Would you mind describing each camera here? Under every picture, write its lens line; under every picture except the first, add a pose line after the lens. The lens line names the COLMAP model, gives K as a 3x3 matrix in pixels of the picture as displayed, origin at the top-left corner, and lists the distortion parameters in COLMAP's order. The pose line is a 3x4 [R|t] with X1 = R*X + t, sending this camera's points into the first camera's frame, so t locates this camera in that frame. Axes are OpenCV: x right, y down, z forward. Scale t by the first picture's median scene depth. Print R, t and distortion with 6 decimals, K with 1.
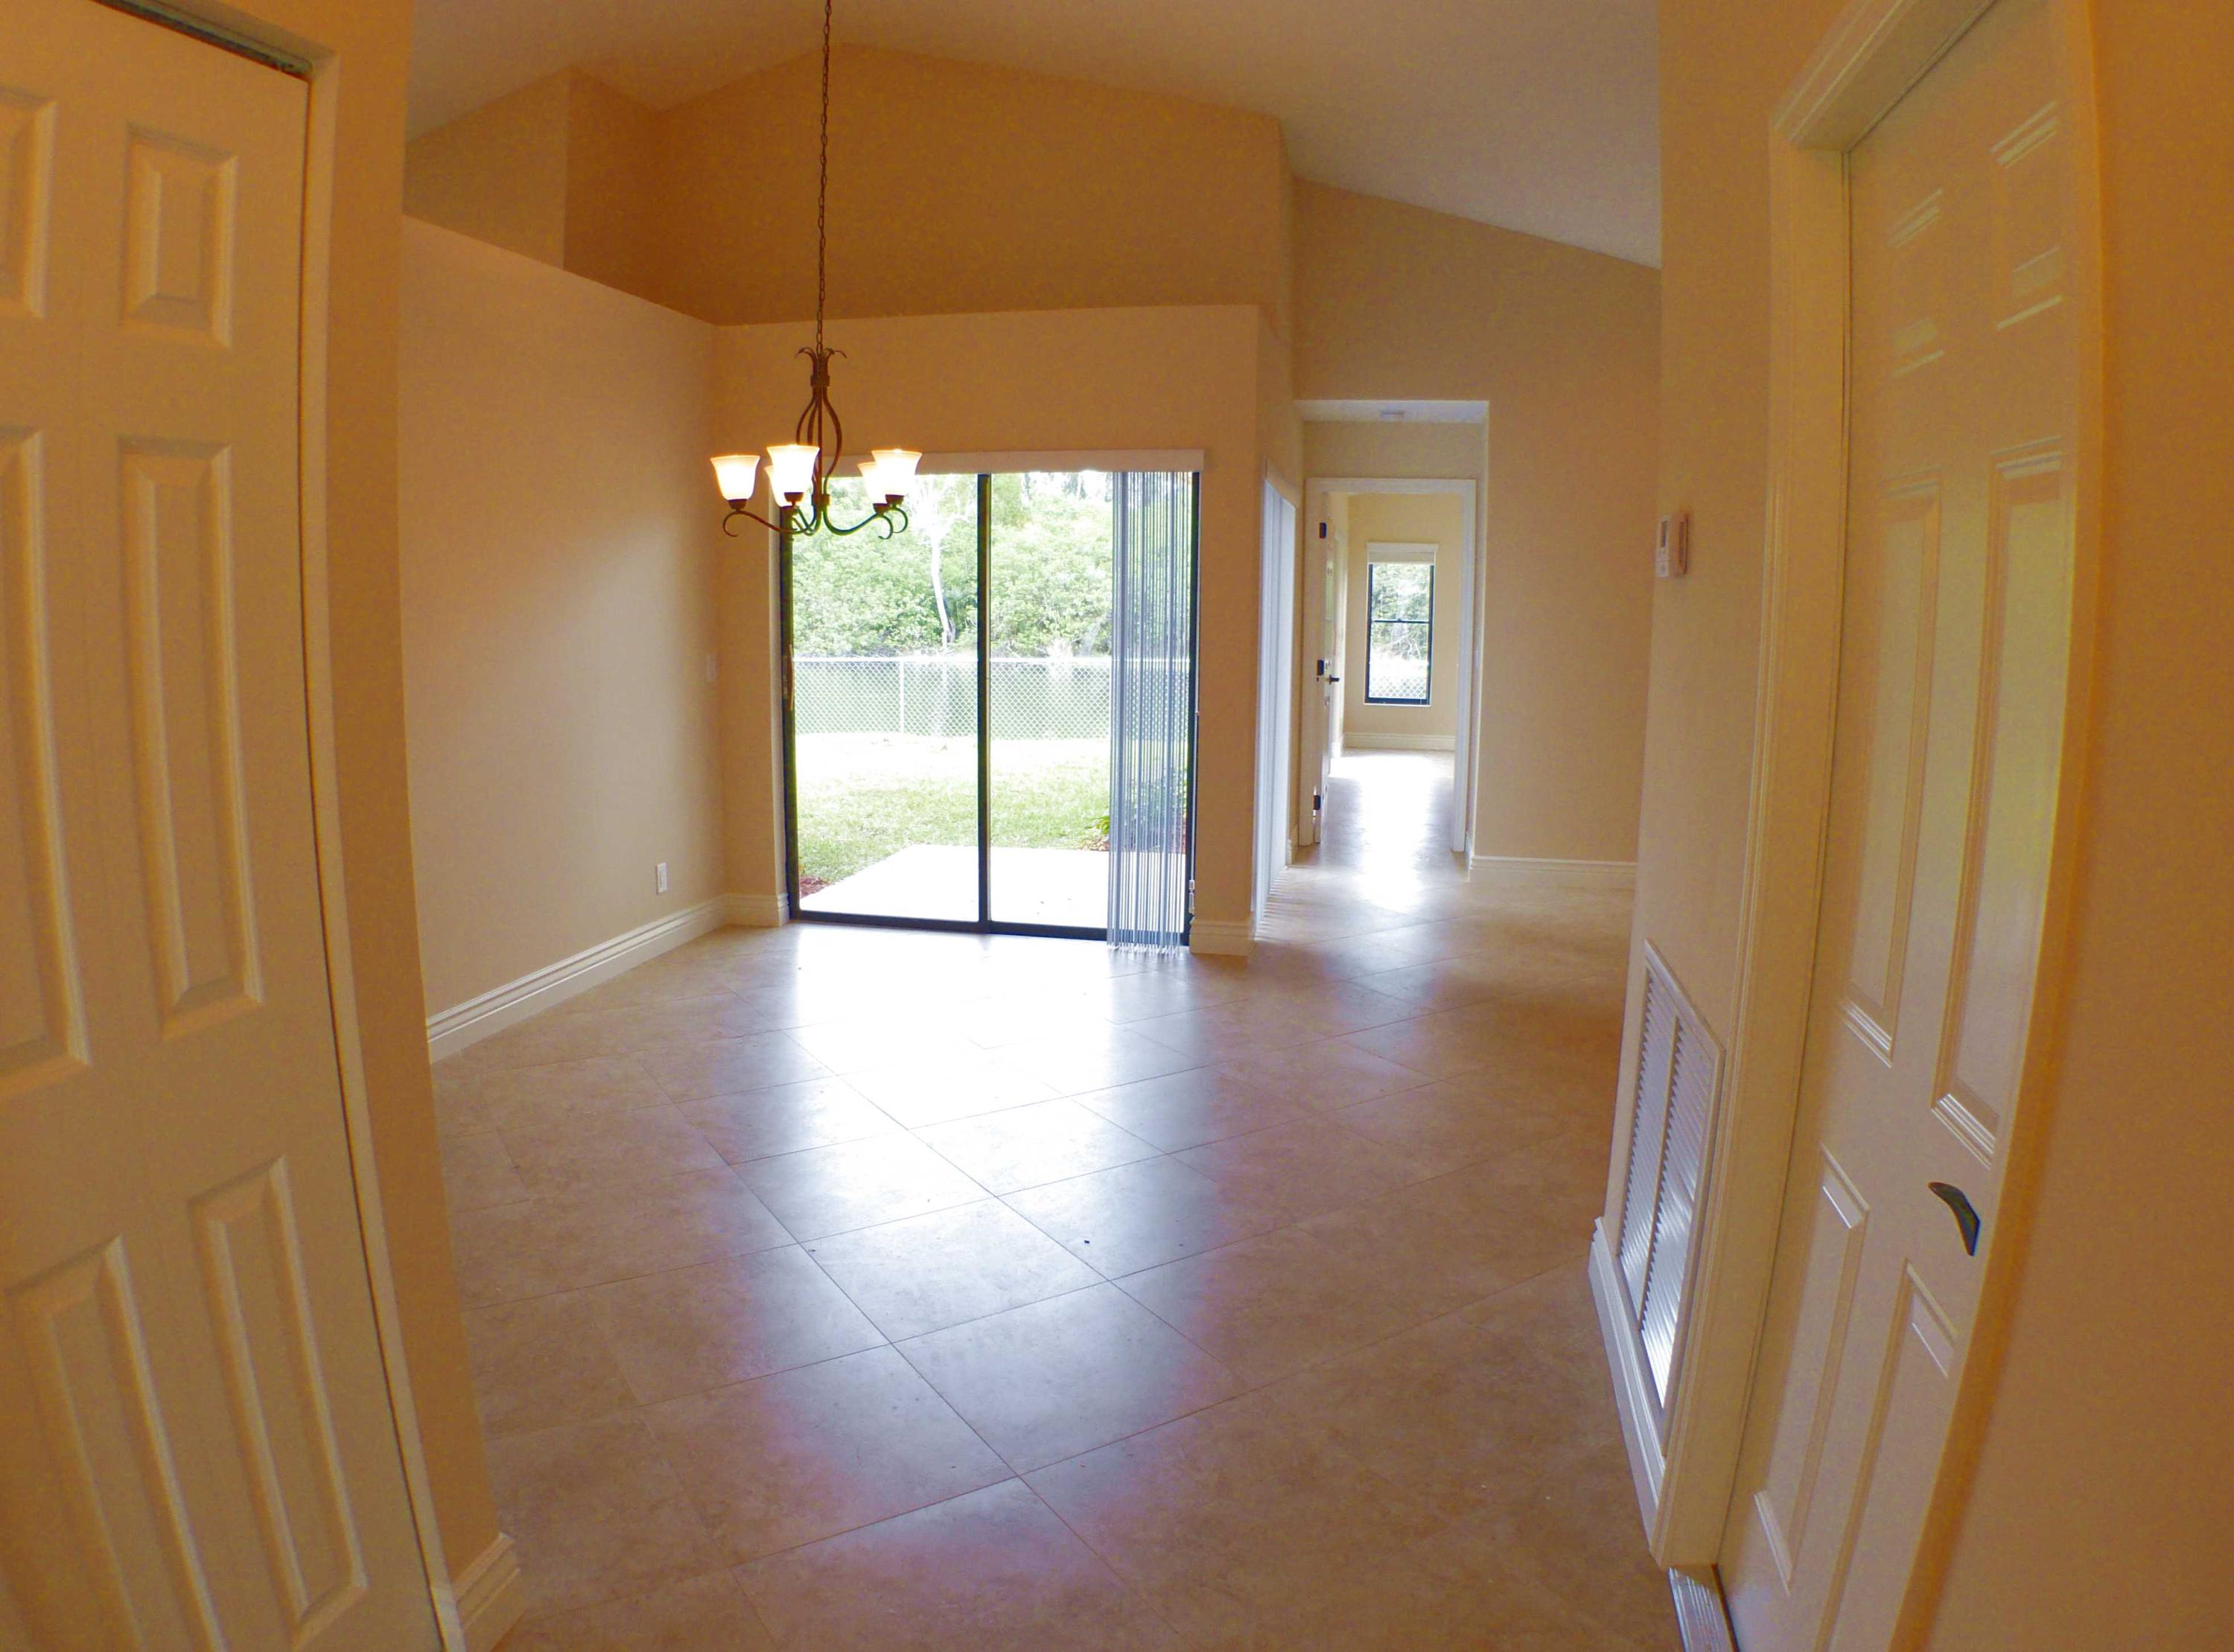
lens RADIAL K [[1463.1, 0, 1117.0], [0, 1463.1, 826.0], [0, 0, 1]] dist [-0.246406, -0.000098]
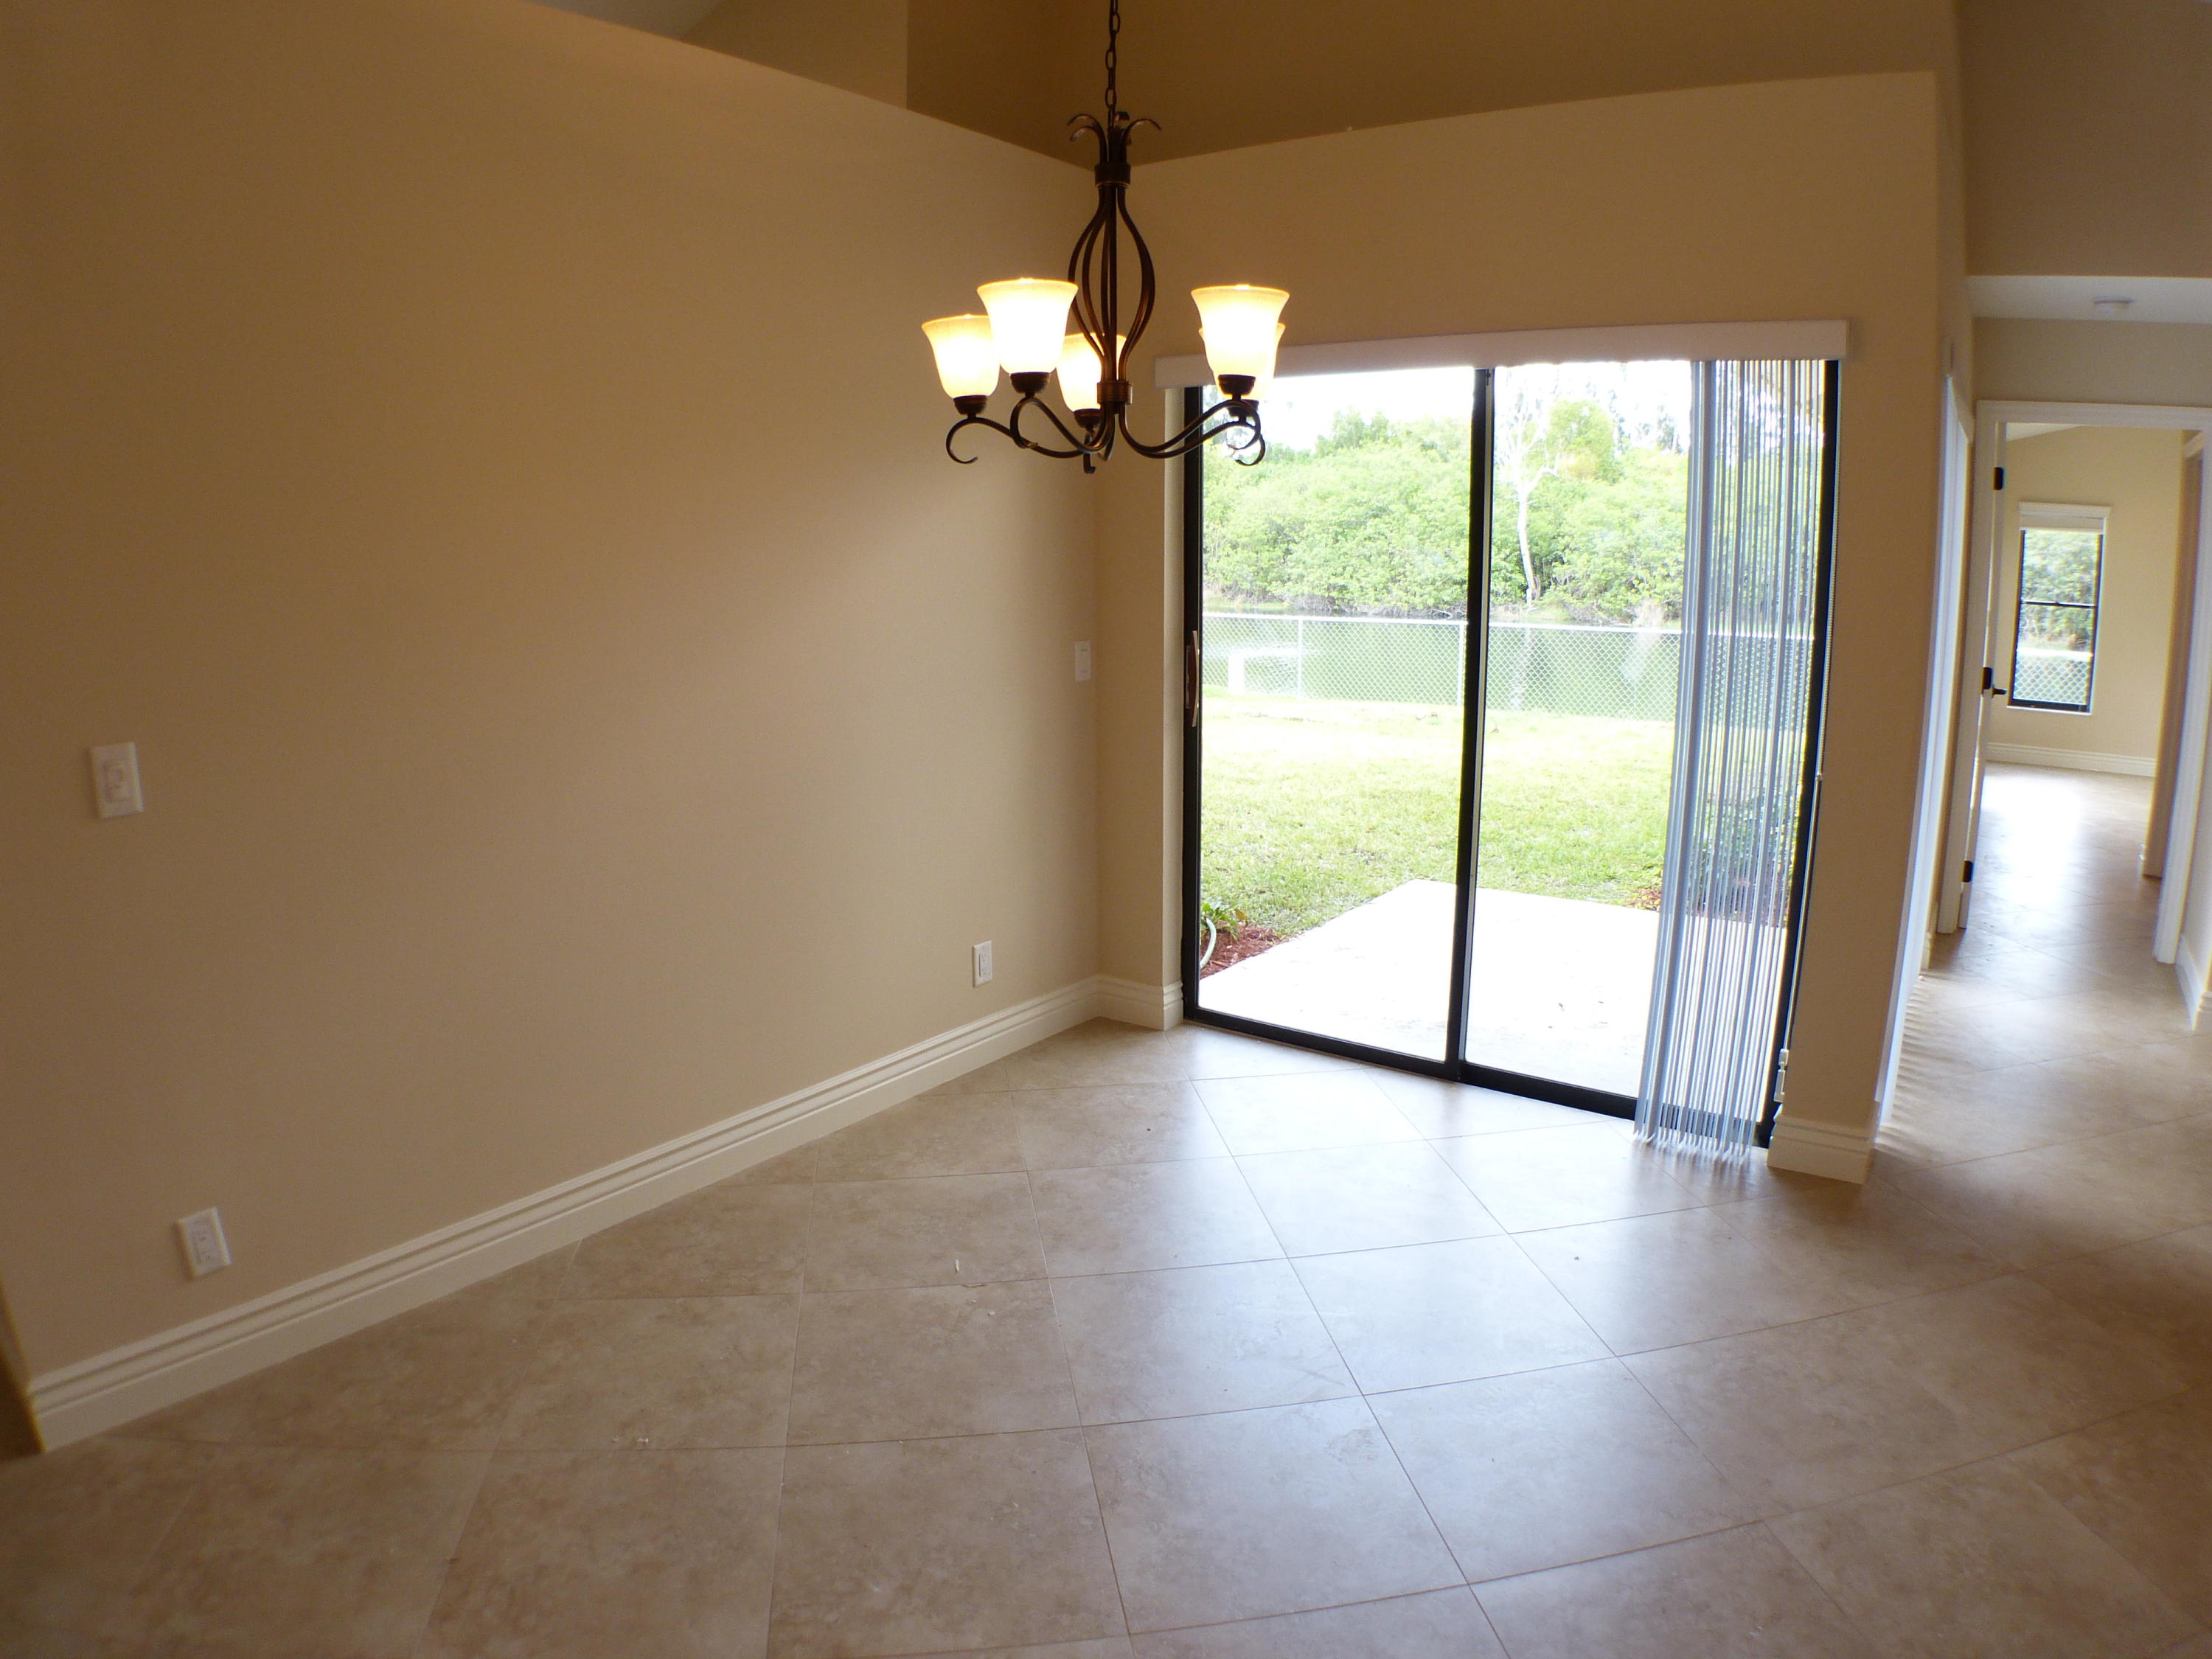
lens RADIAL K [[1366.7, 0, 1092.7], [0, 1366.7, 825.2], [0, 0, 1]] dist [-0.212615, 0.045348]
pose [[0.904786, 0.070393, -0.420009, 0.005643], [-0.051112, 0.997065, 0.057003, -0.051797], [0.422789, -0.030108, 0.905728, 0.295545]]
